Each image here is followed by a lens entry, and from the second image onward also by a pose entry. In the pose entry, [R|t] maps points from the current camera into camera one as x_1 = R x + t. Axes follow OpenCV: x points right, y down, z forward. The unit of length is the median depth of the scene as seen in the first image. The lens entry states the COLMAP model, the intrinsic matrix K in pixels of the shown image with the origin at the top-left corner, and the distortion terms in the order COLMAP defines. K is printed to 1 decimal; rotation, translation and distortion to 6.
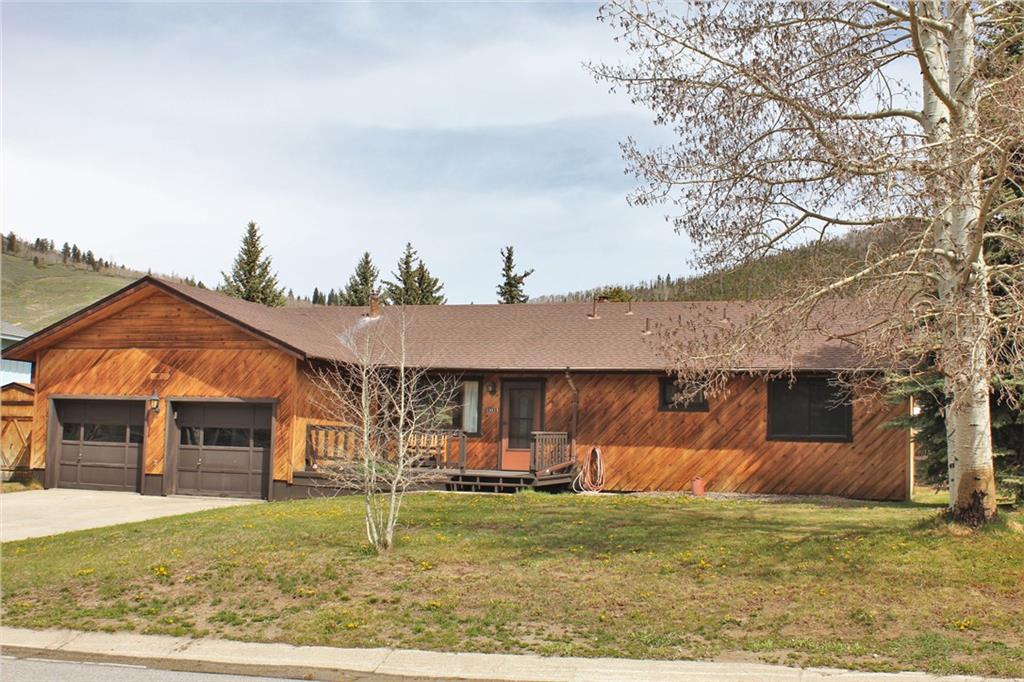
lens RADIAL K [[1199.7, 0, 512.0], [0, 1199.7, 341.0], [0, 0, 1]] dist [-0.106775, 0.008115]
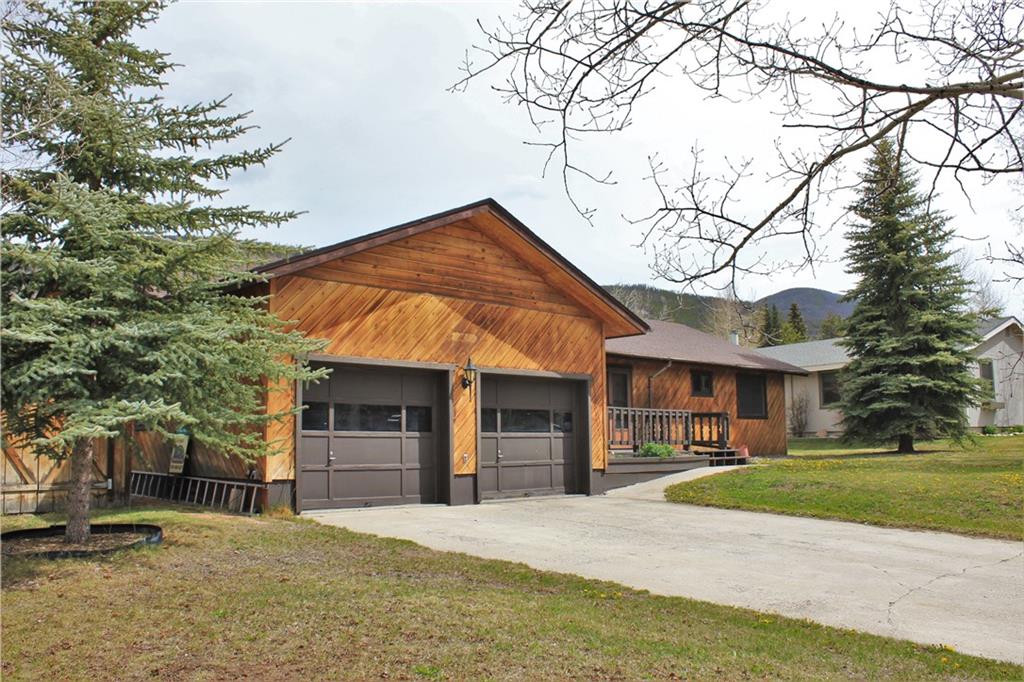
lens RADIAL K [[864.3, 0, 512.0], [0, 864.3, 341.0], [0, 0, 1]] dist [-0.221975, 0.000388]
pose [[0.451155, 0.073986, 0.889373, -0.758833], [-0.059462, 0.996835, -0.052762, 0.058378], [-0.890462, -0.029080, 0.454127, 0.748618]]
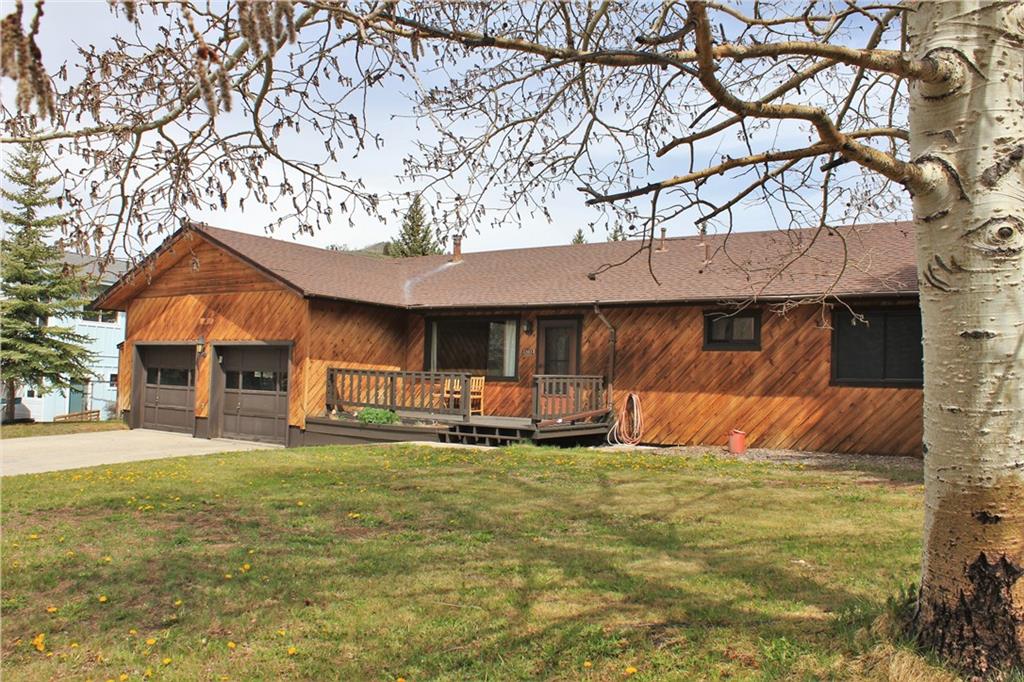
lens RADIAL K [[880.2, 0, 512.0], [0, 880.2, 341.0], [0, 0, 1]] dist [-0.140416, 0.003635]
pose [[0.959904, -0.011186, -0.280106, 0.163101], [0.020166, 0.999370, 0.029195, 0.030852], [0.279603, -0.033673, 0.959525, 0.369106]]
